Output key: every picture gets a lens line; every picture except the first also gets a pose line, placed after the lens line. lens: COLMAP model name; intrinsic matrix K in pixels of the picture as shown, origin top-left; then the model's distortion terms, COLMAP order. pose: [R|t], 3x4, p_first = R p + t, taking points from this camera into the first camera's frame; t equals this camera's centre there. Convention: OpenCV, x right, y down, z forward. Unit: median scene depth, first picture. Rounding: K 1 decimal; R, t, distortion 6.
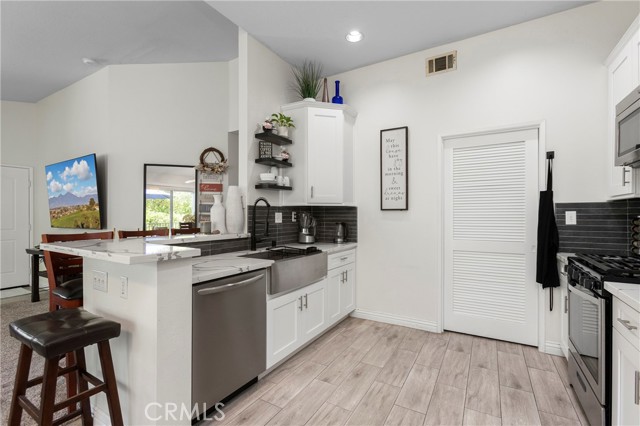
lens RADIAL K [[291.1, 0, 317.5], [0, 291.1, 214.7], [0, 0, 1]] dist [-0.007635, 0.004157]
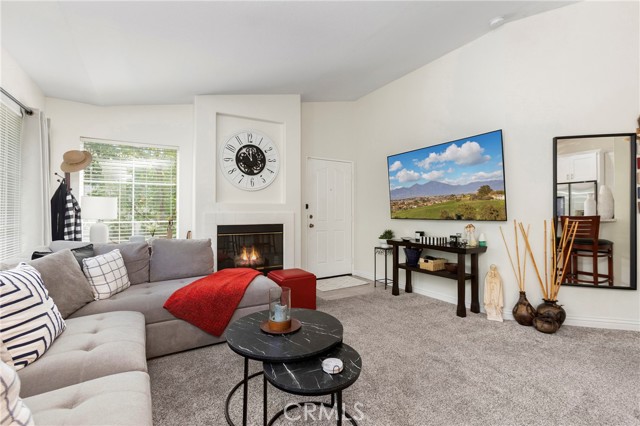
lens RADIAL K [[291.1, 0, 325.9], [0, 291.1, 208.0], [0, 0, 1]] dist [-0.007635, 0.004157]
pose [[0.895459, -0.007387, -0.445083, -1.127895], [0.003682, 0.999951, -0.009189, 0.024114], [0.445129, 0.006589, 0.895442, 0.037679]]
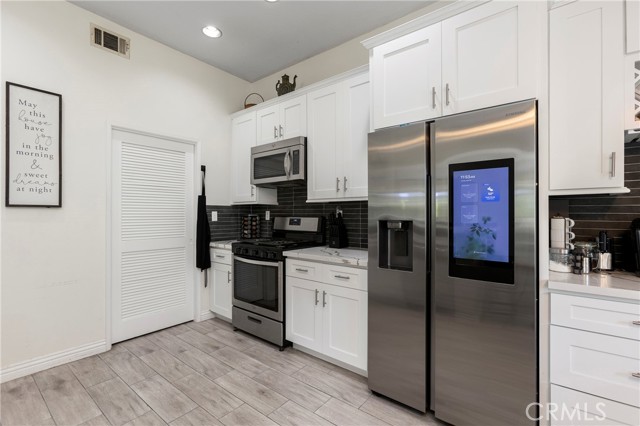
lens RADIAL K [[291.1, 0, 321.6], [0, 291.1, 212.3], [0, 0, 1]] dist [-0.007635, 0.004157]
pose [[0.126545, 0.007769, 0.991930, -0.396639], [-0.000360, 0.999970, -0.007786, 0.002795], [-0.991961, 0.000629, 0.126544, 0.284813]]
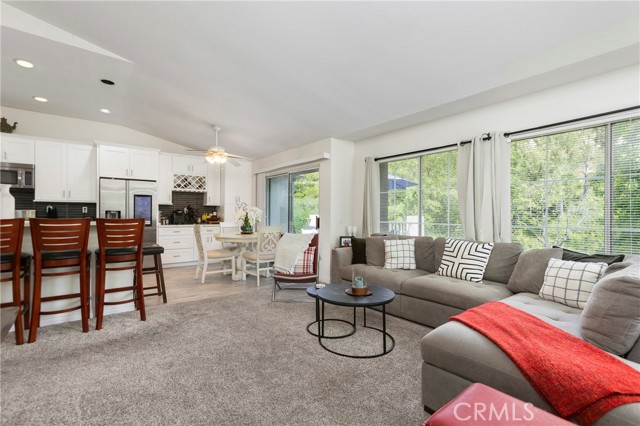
lens RADIAL K [[291.1, 0, 319.2], [0, 291.1, 217.2], [0, 0, 1]] dist [-0.007635, 0.004157]
pose [[-0.930778, -0.009118, 0.365472, -1.733491], [-0.004928, 0.999911, 0.012397, 0.028689], [-0.365552, 0.009738, -0.930740, 1.524897]]
